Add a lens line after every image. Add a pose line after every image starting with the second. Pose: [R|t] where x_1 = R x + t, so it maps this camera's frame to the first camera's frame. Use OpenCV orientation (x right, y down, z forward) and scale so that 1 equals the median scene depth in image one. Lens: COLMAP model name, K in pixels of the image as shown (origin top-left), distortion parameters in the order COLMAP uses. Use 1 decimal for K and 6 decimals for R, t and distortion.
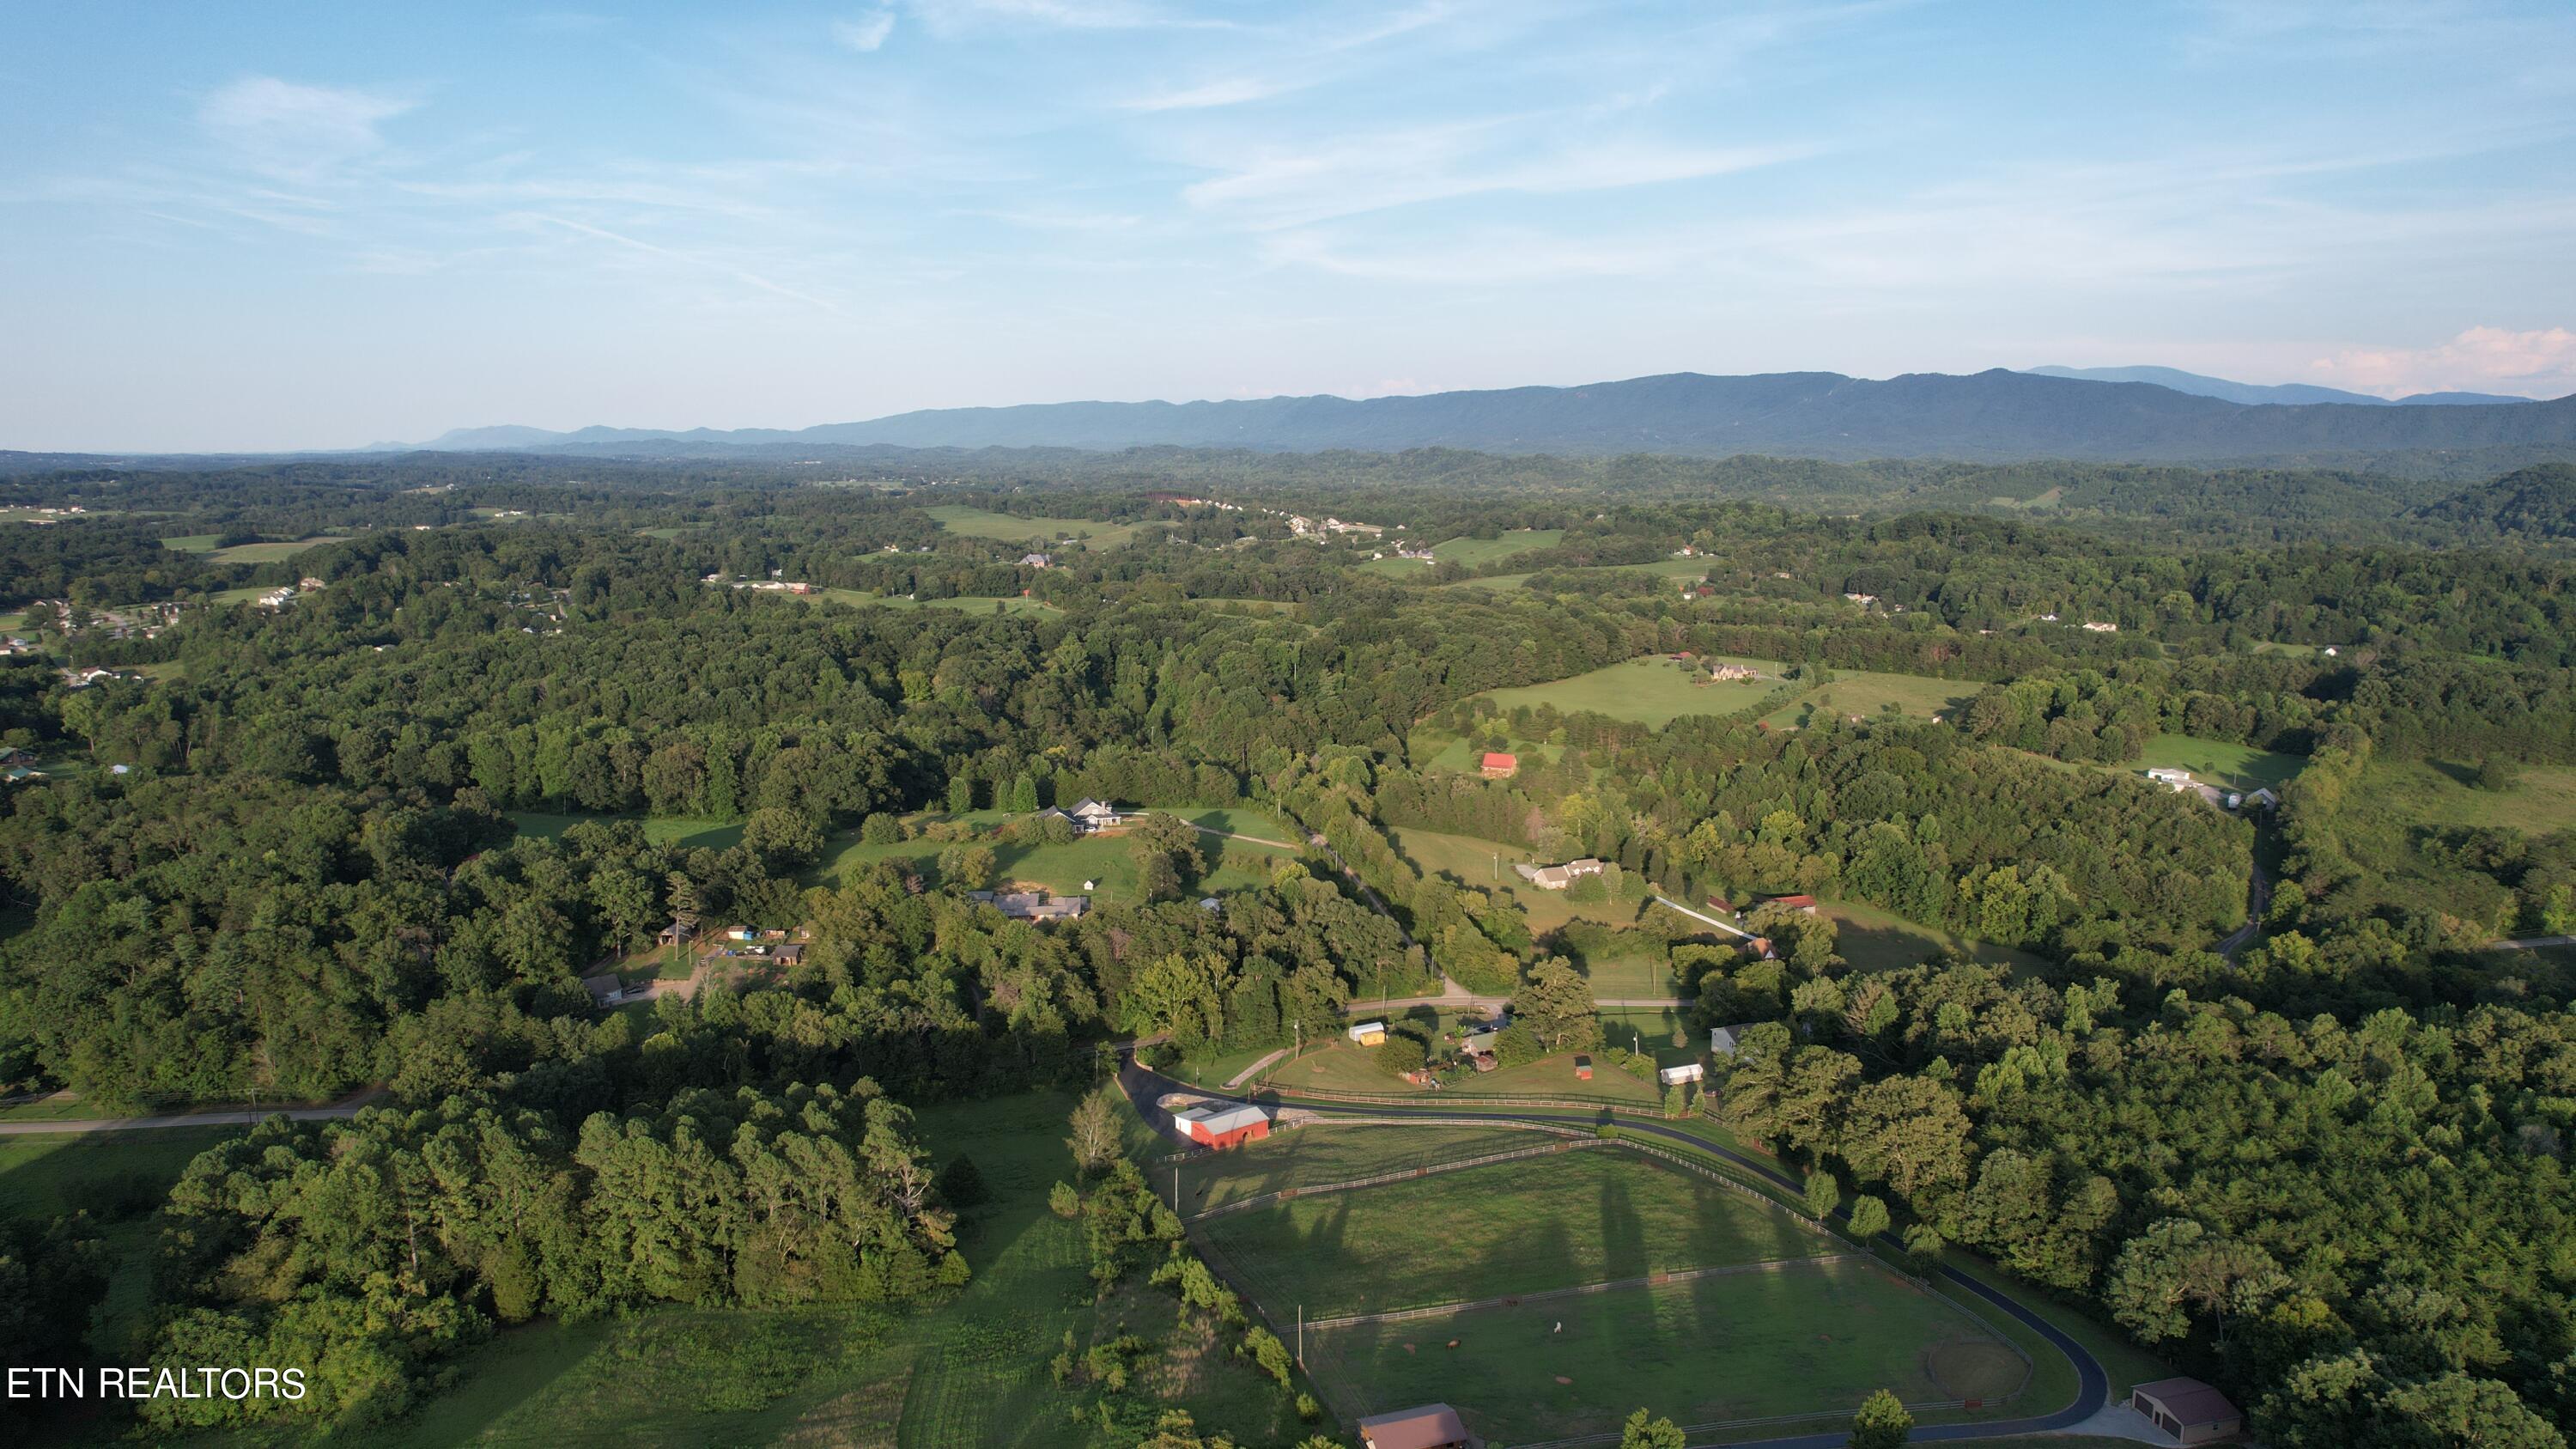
lens RADIAL K [[1646.3, 0, 1295.8], [0, 1646.3, 724.0], [0, 0, 1]] dist [-0.073114, 0.066154]
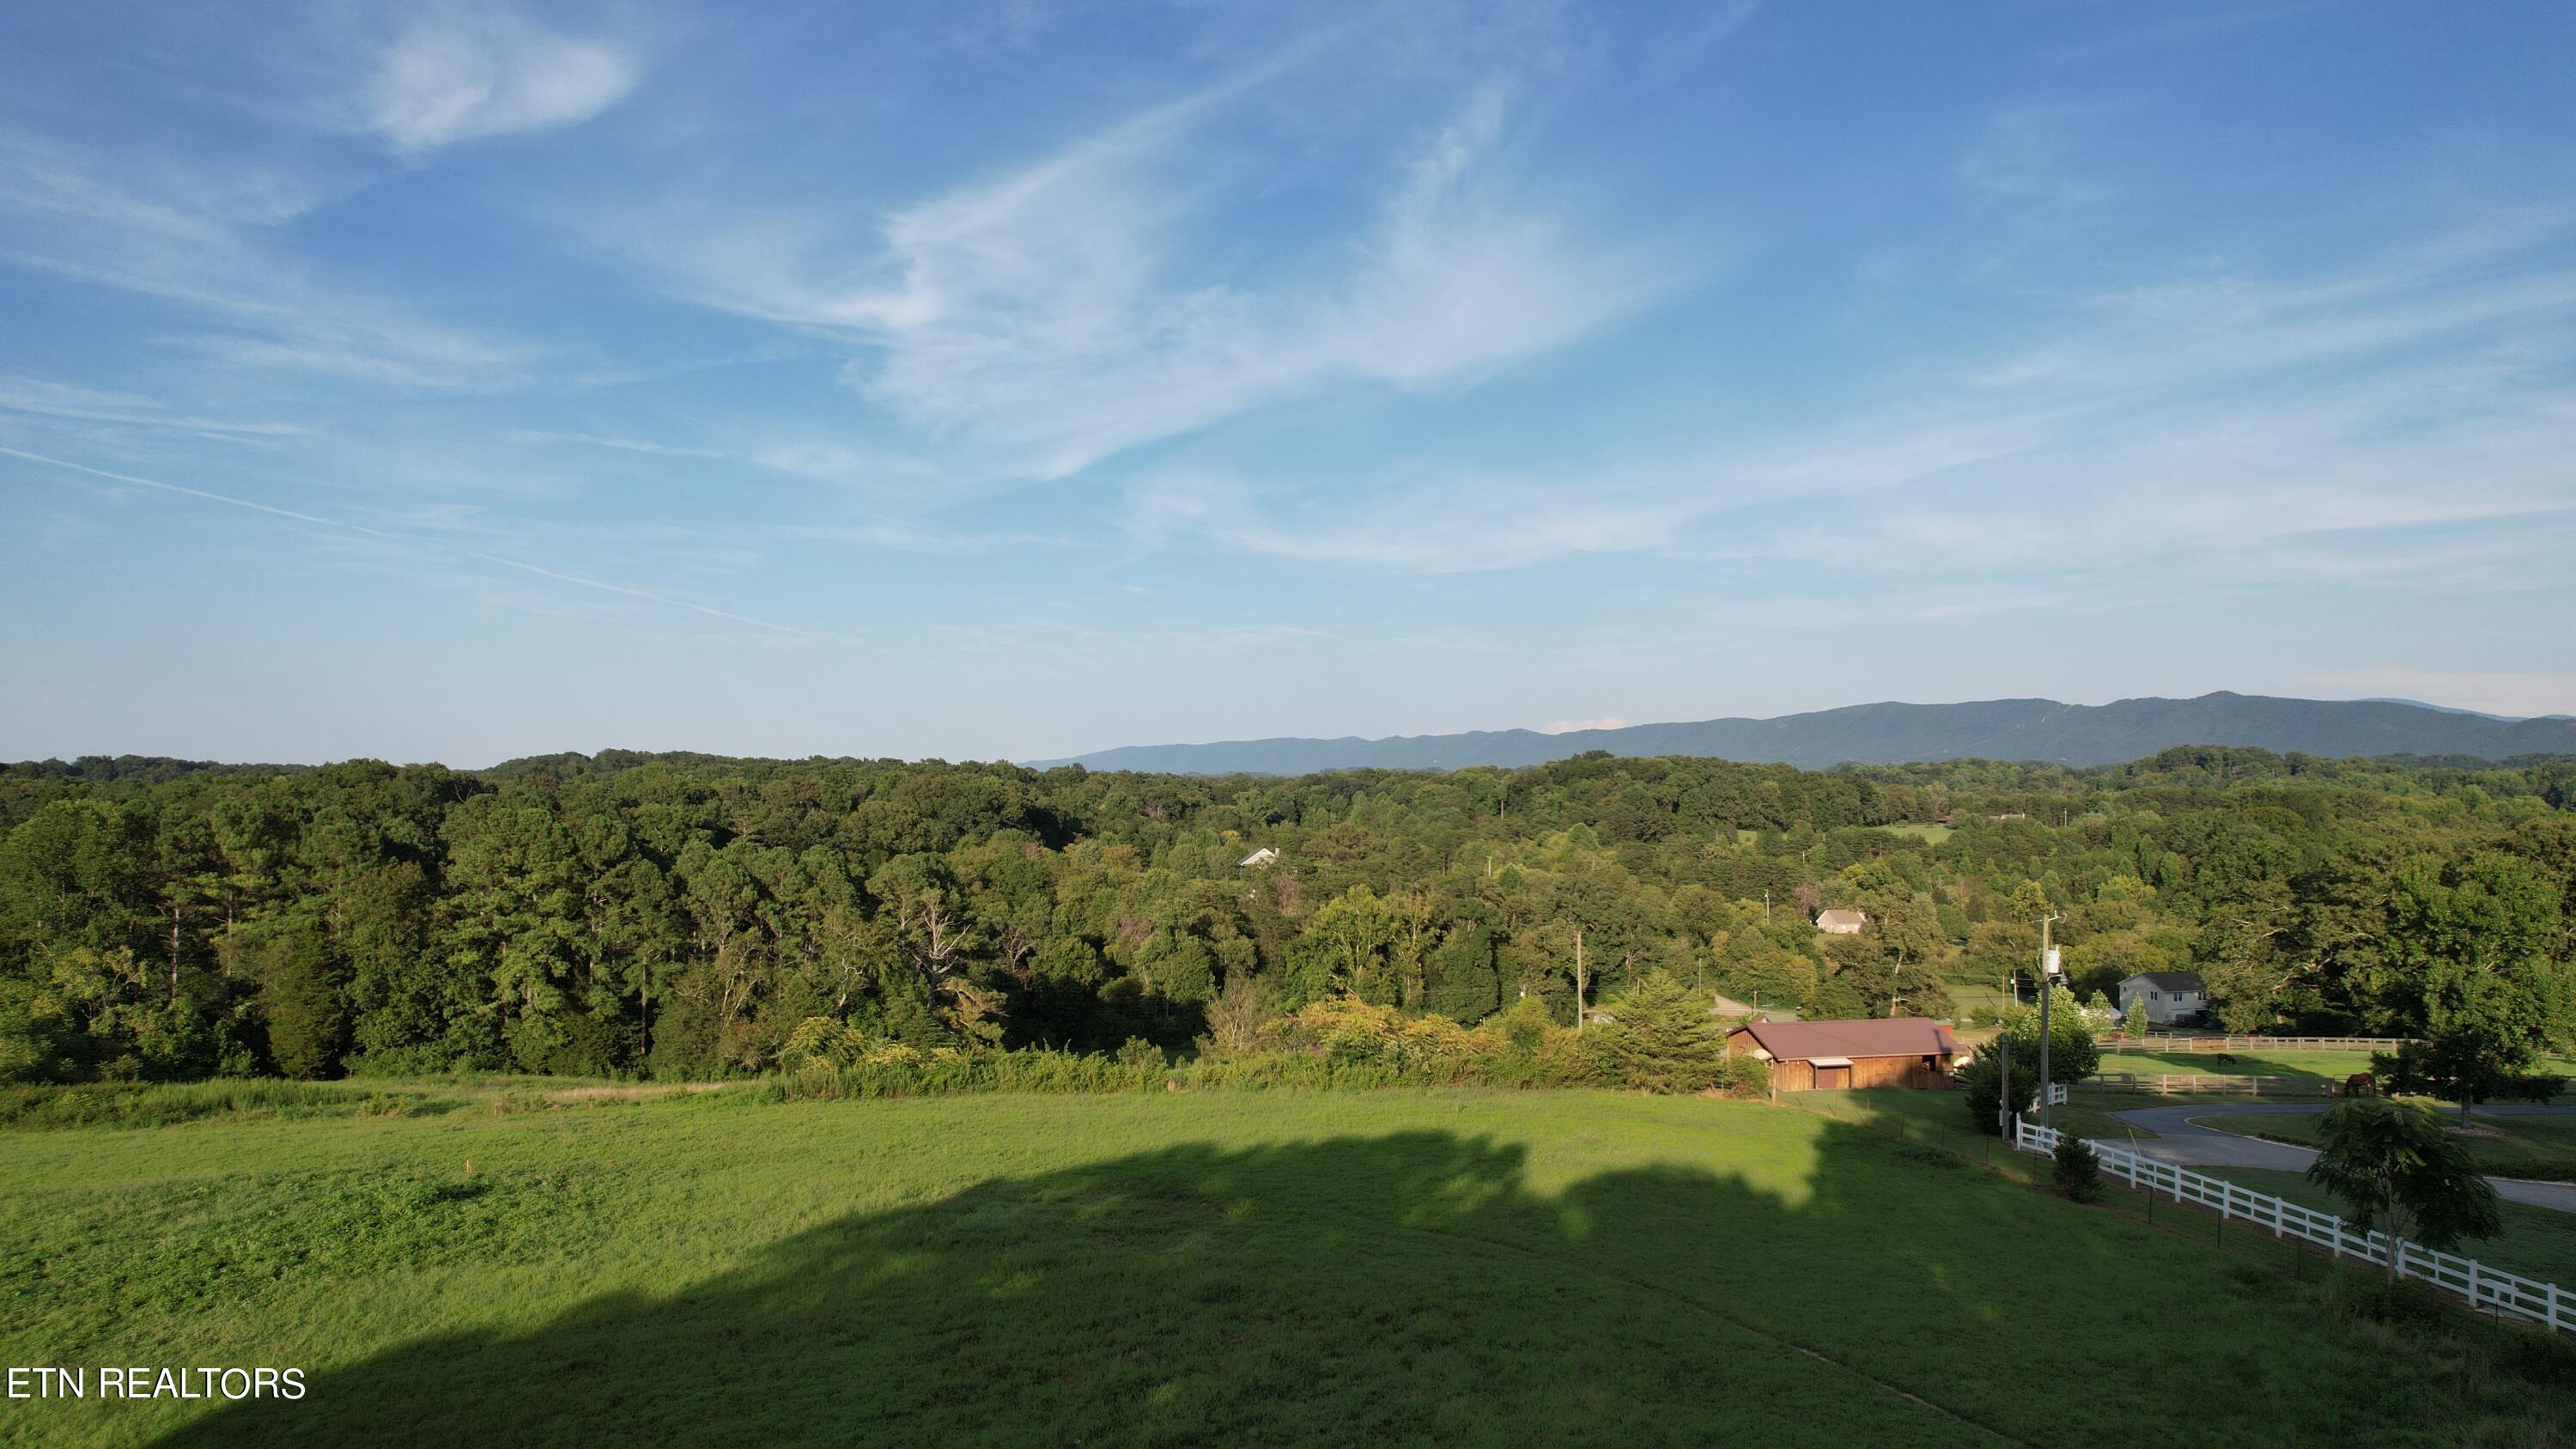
lens RADIAL K [[1646.3, 0, 1293.2], [0, 1646.3, 732.6], [0, 0, 1]] dist [-0.073114, 0.066154]
pose [[0.992955, -0.002312, -0.118468, -0.014693], [-0.021726, 0.979307, -0.201211, 0.225565], [0.116482, 0.202367, 0.972358, 0.256453]]
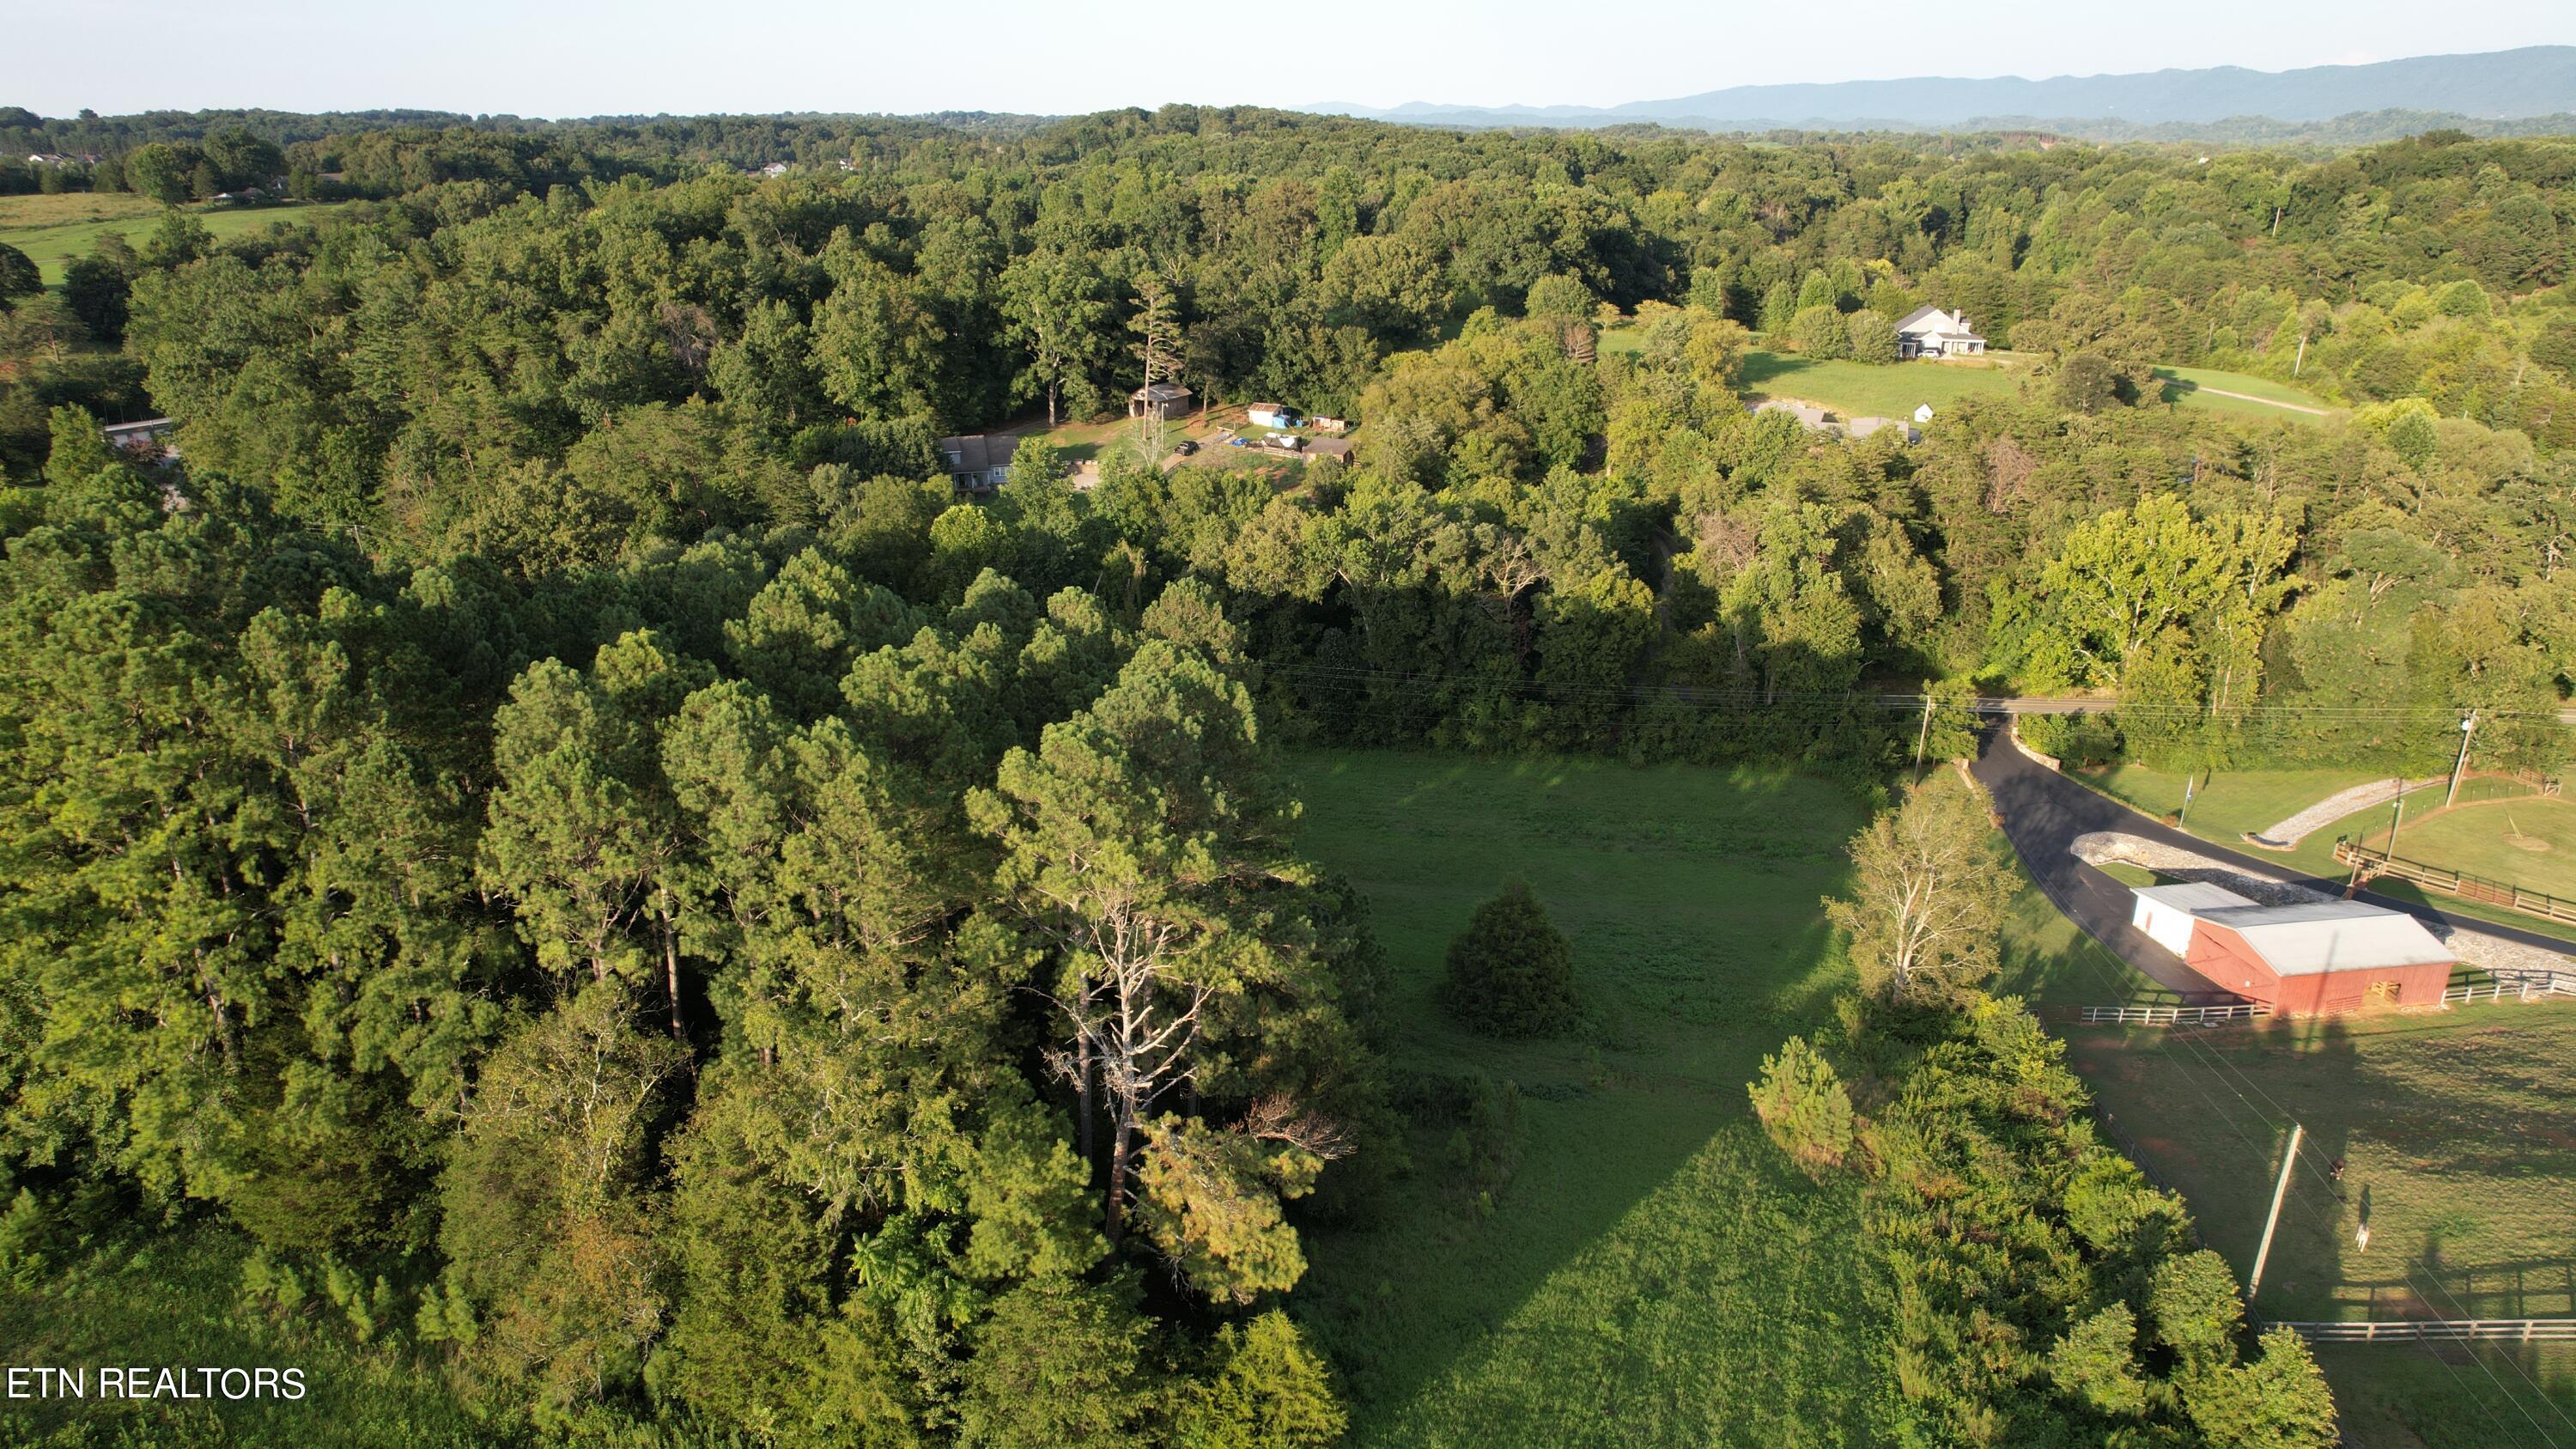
lens RADIAL K [[1646.3, 0, 1292.7], [0, 1646.3, 726.0], [0, 0, 1]] dist [-0.073114, 0.066154]
pose [[0.890336, 0.162165, -0.425446, -0.086189], [-0.083255, 0.976653, 0.198035, 0.136008], [0.447627, -0.140897, 0.883050, 0.557203]]
